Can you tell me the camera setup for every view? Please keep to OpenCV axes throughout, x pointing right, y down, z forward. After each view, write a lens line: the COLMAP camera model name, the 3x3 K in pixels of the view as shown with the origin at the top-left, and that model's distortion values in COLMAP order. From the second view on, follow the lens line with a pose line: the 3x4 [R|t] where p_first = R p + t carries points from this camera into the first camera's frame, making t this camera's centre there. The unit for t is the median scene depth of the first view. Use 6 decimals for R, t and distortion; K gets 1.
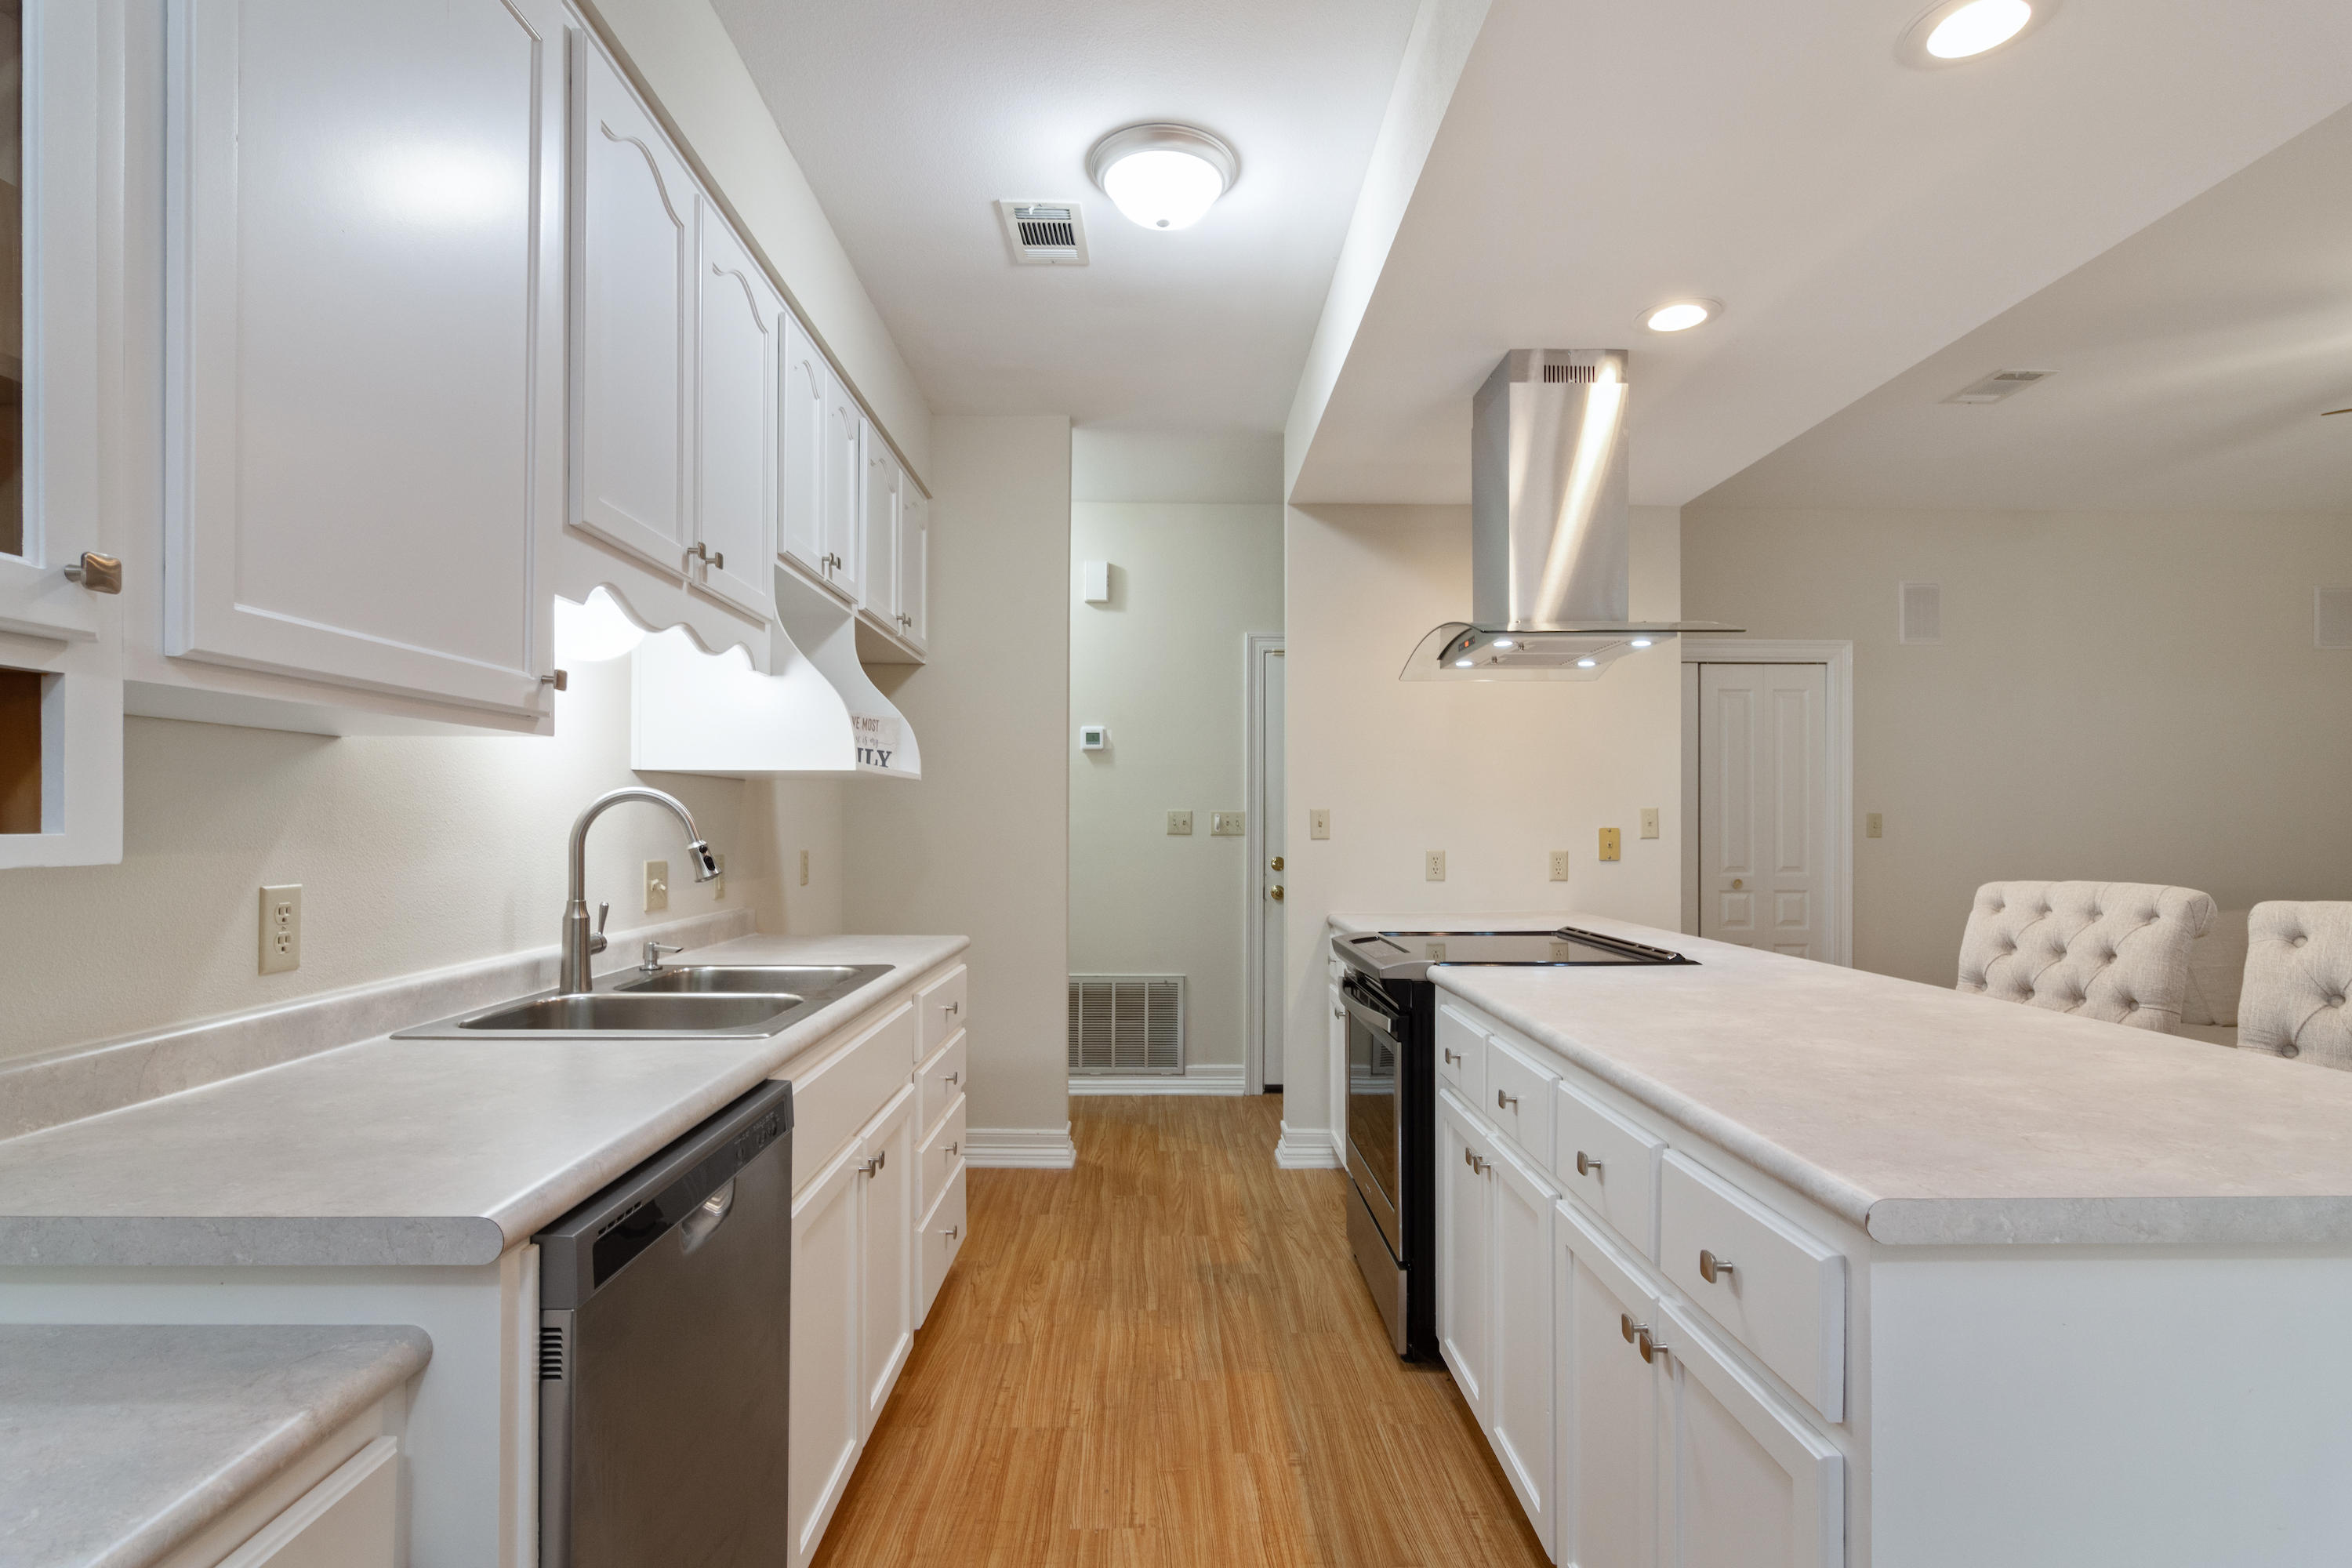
lens RADIAL K [[1130.5, 0, 1175.2], [0, 1130.5, 819.2], [0, 0, 1]] dist [-0.001872, 0.000903]
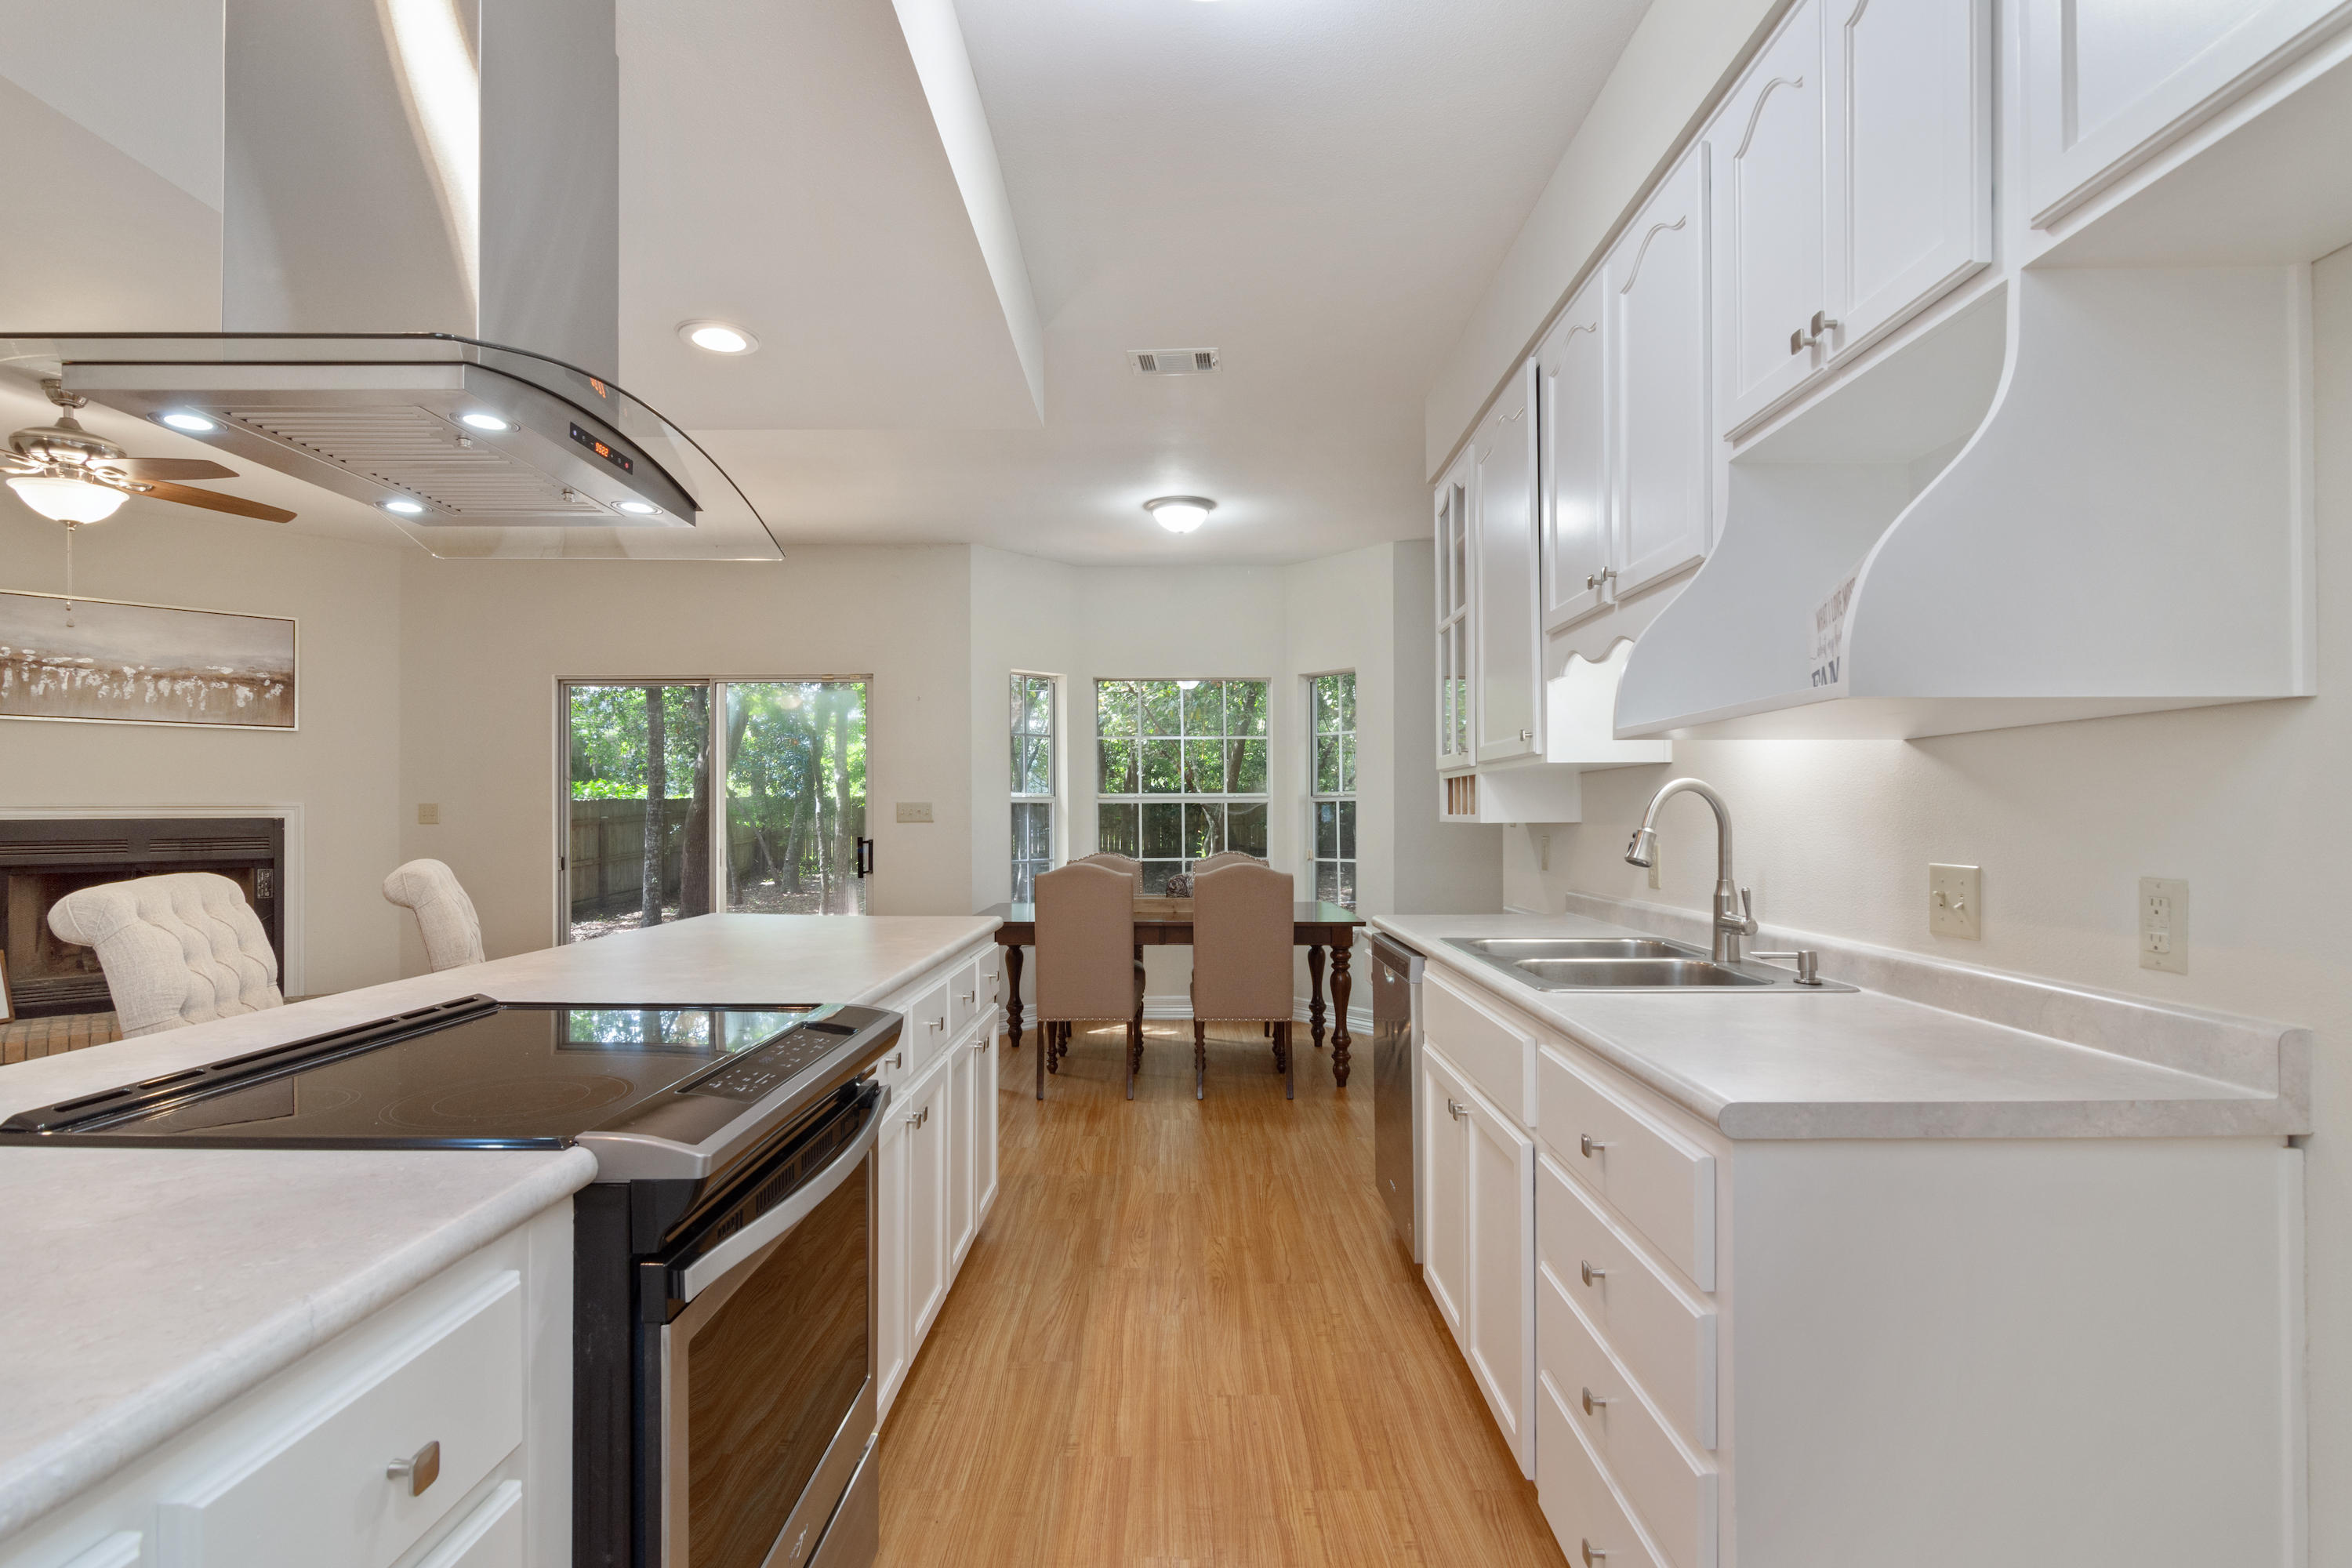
lens RADIAL K [[1133.8, 0, 1180.2], [0, 1133.8, 809.0], [0, 0, 1]] dist [-0.000045, 0.000868]
pose [[-0.999825, 0.000084, 0.018707, -0.008524], [-0.000061, 0.999970, -0.007753, 0.008995], [-0.018707, -0.007753, -0.999795, 1.935631]]
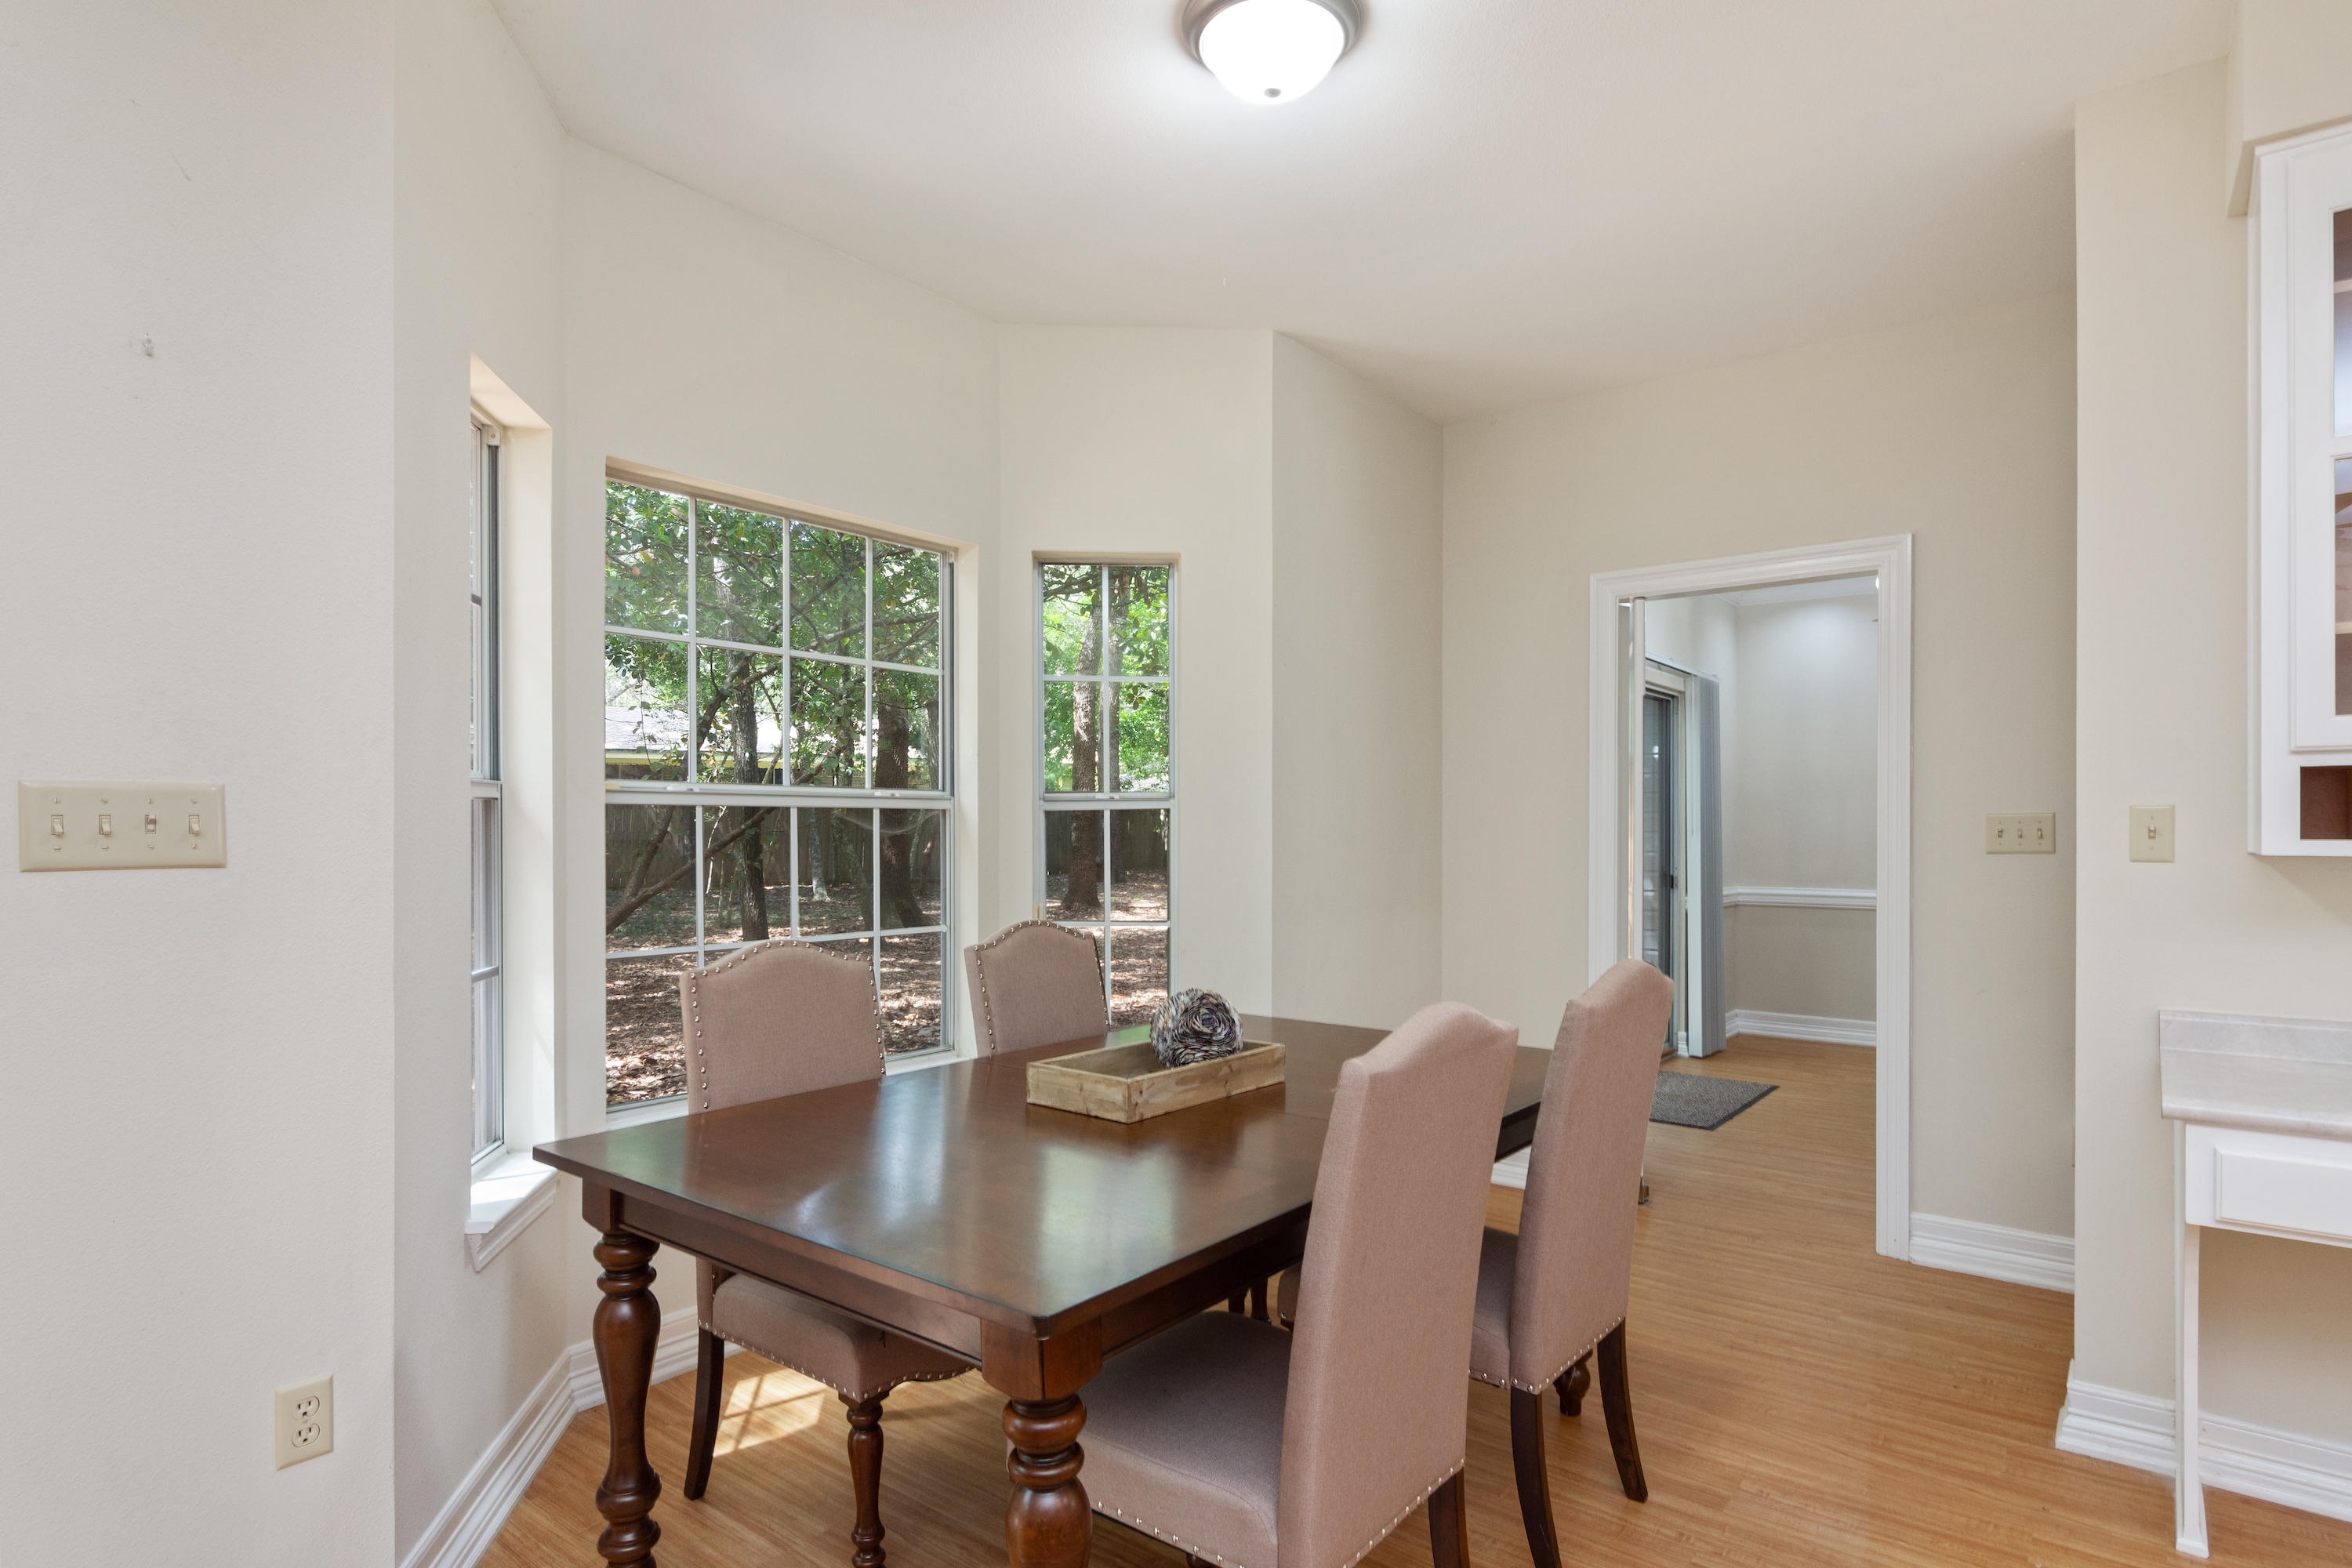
lens RADIAL K [[1220.9, 0, 1175.5], [0, 1220.9, 832.7], [0, 0, 1]] dist [-0.002971, -0.001044]
pose [[-0.632211, -0.002277, -0.774793, 0.830767], [-0.000314, 0.999996, -0.002682, 0.001301], [0.774796, -0.001452, -0.632209, 0.112558]]
